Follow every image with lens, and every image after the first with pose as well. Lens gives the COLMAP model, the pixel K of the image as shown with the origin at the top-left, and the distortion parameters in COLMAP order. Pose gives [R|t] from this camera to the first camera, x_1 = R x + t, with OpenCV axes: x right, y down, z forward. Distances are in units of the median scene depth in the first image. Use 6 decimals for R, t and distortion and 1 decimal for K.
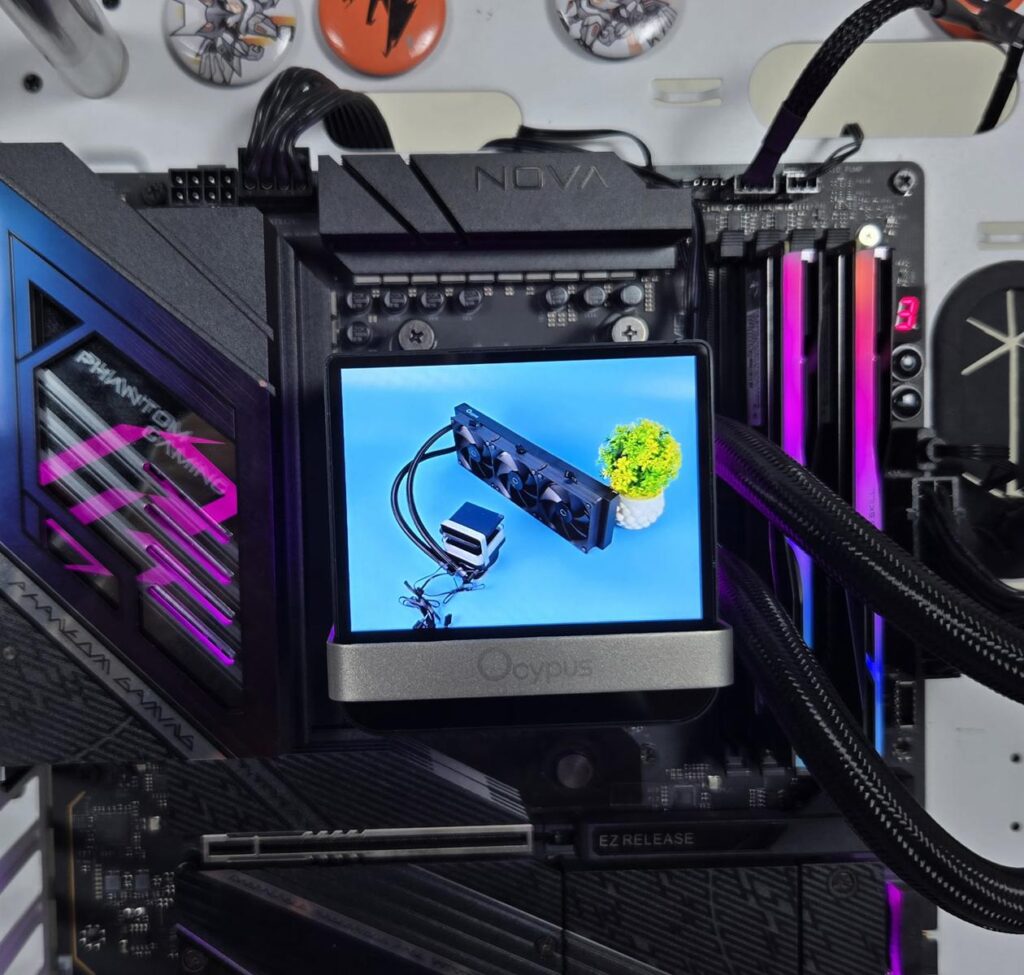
lens RADIAL K [[1178.3, 0, 399.3], [0, 1178.3, 493.8], [0, 0, 1]] dist [0.030231, -0.051693]
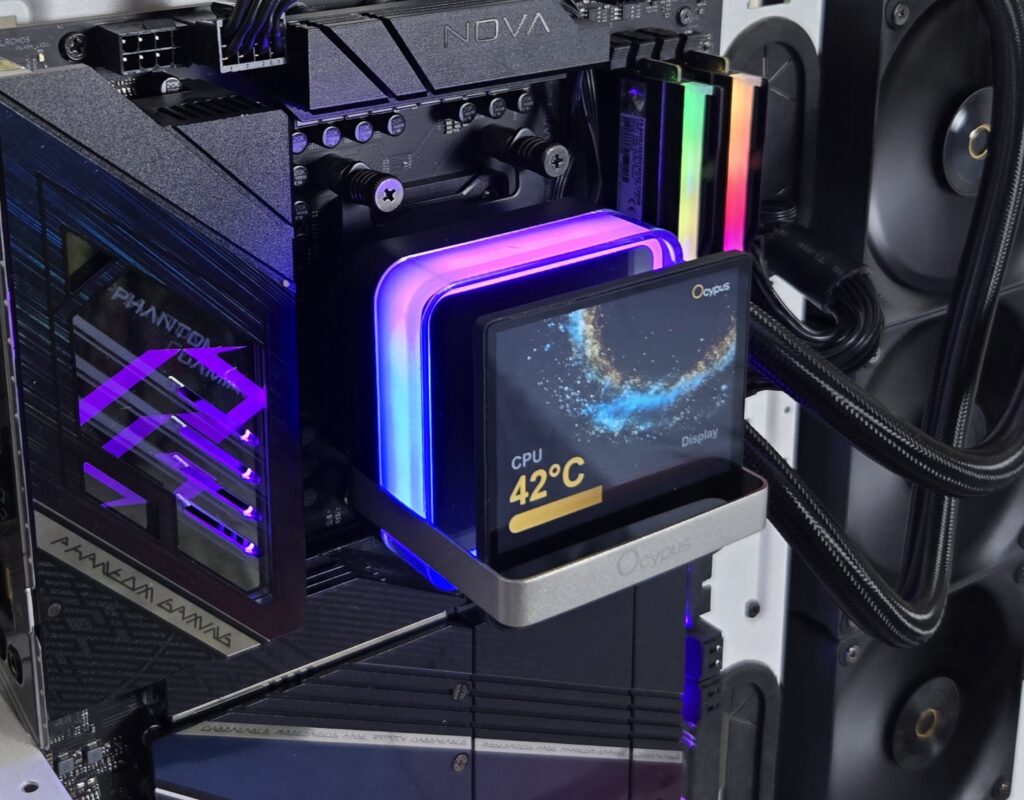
lens RADIAL K [[1506.4, 0, 318.0], [0, 1506.4, 201.0], [0, 0, 1]] dist [0.018920, 0.059192]
pose [[0.869110, -0.147223, 0.472200, -0.613578], [0.034968, 0.970575, 0.238246, -0.416323], [-0.493381, -0.190550, 0.848685, -0.035886]]
